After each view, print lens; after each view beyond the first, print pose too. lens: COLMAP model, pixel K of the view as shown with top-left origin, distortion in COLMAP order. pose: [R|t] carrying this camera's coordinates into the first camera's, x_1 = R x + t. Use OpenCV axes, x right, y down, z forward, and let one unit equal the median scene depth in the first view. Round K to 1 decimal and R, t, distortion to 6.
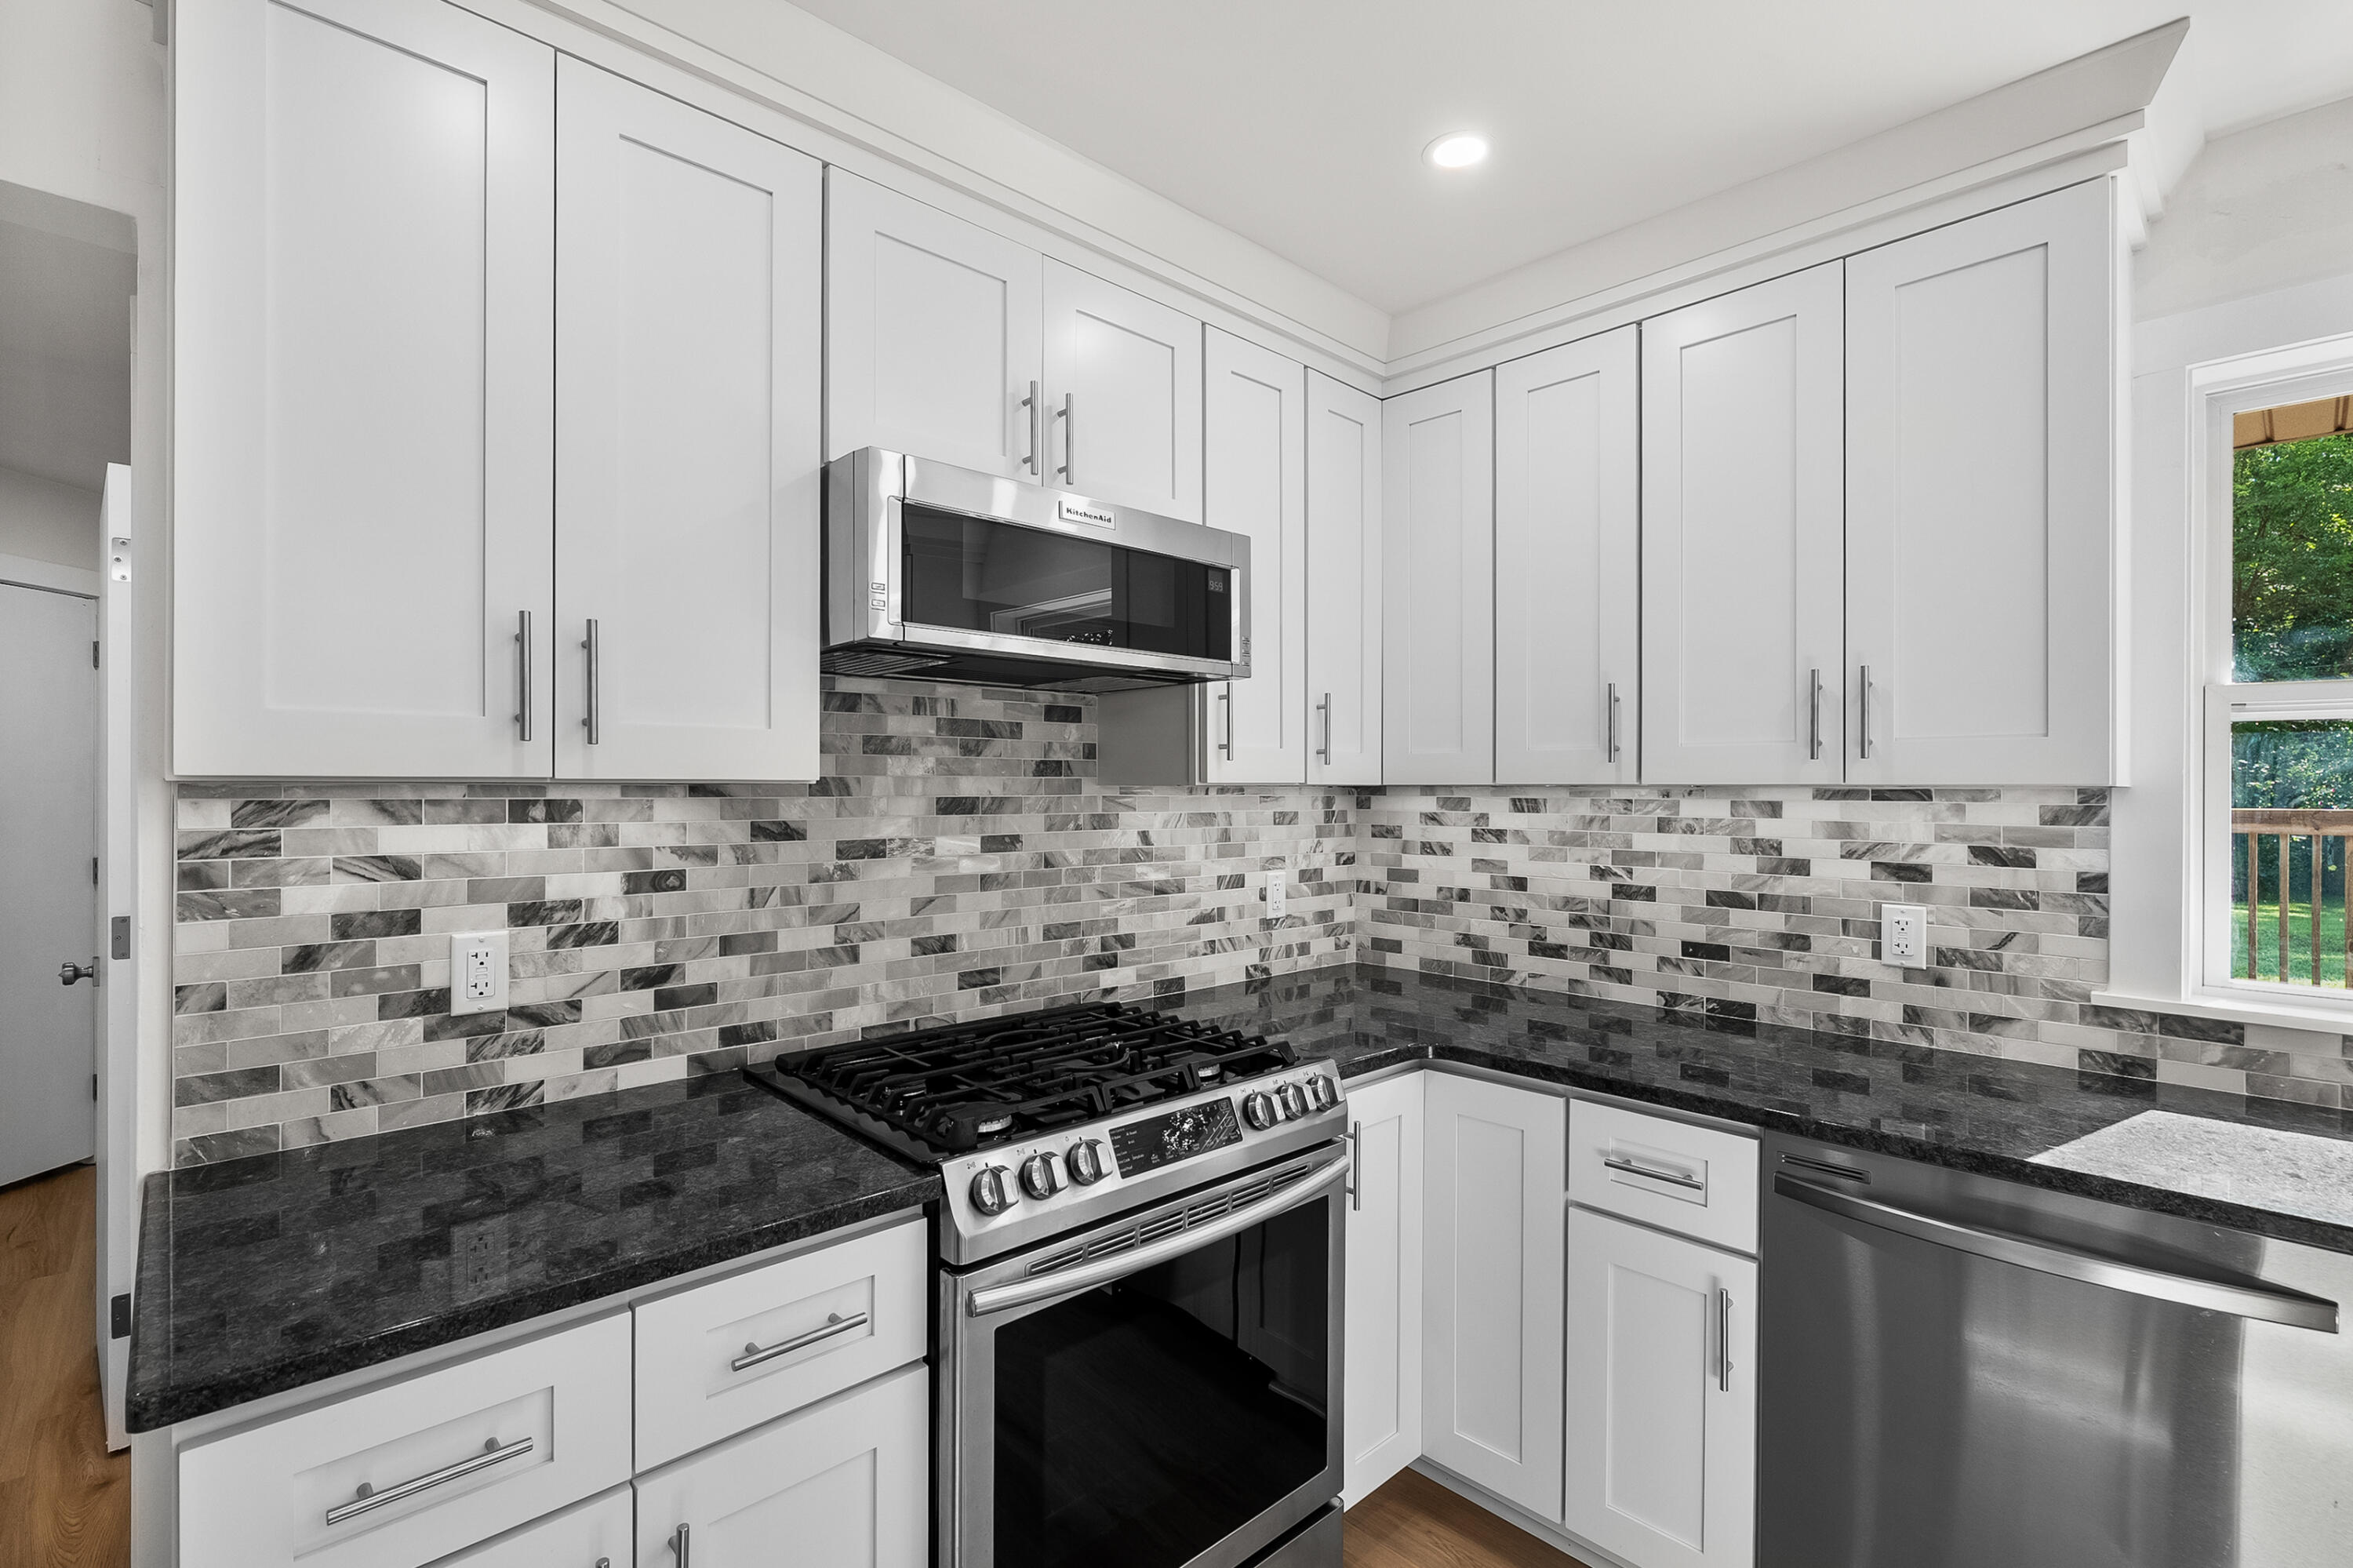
lens RADIAL K [[1083.3, 0, 1176.5], [0, 1083.3, 787.4], [0, 0, 1]] dist [-0.002183, 0.001299]
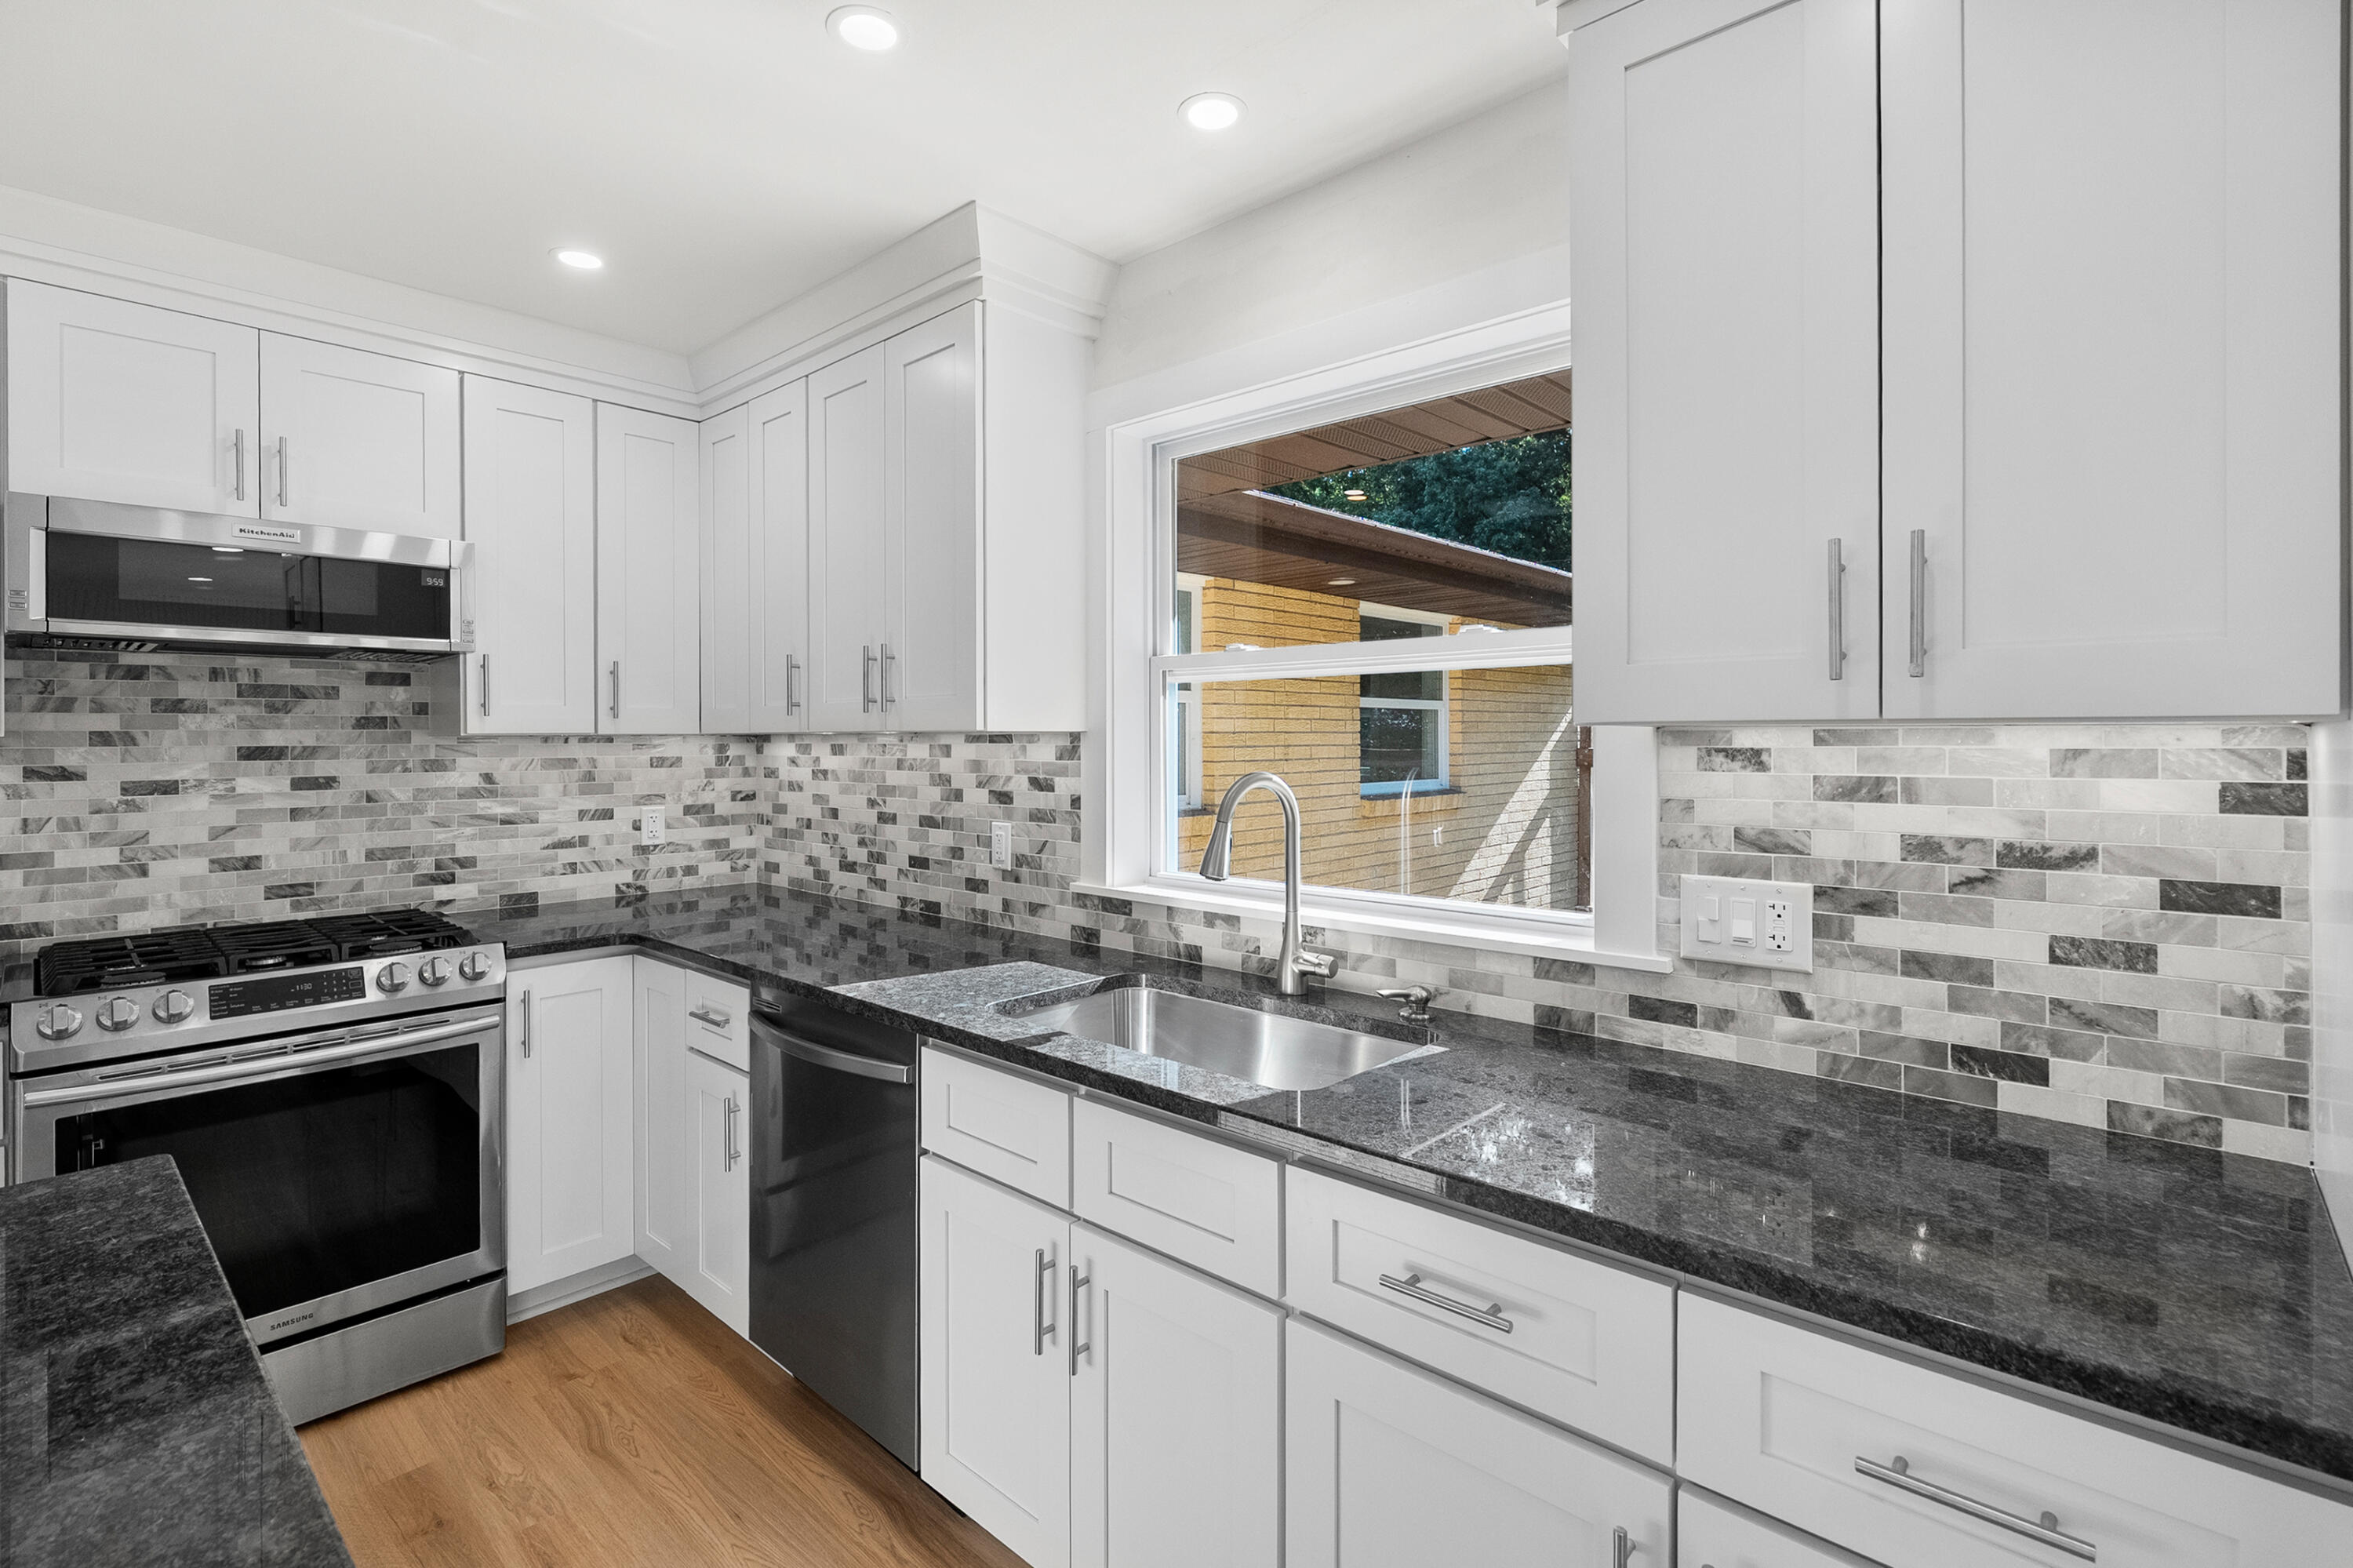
lens RADIAL K [[1083.3, 0, 1138.9], [0, 1083.3, 733.8], [0, 0, 1]] dist [-0.002183, 0.001299]
pose [[0.997926, -0.007389, 0.063941, 0.717869], [0.007630, 0.999965, -0.003529, 0.006490], [-0.063912, 0.004010, 0.997947, -0.311822]]
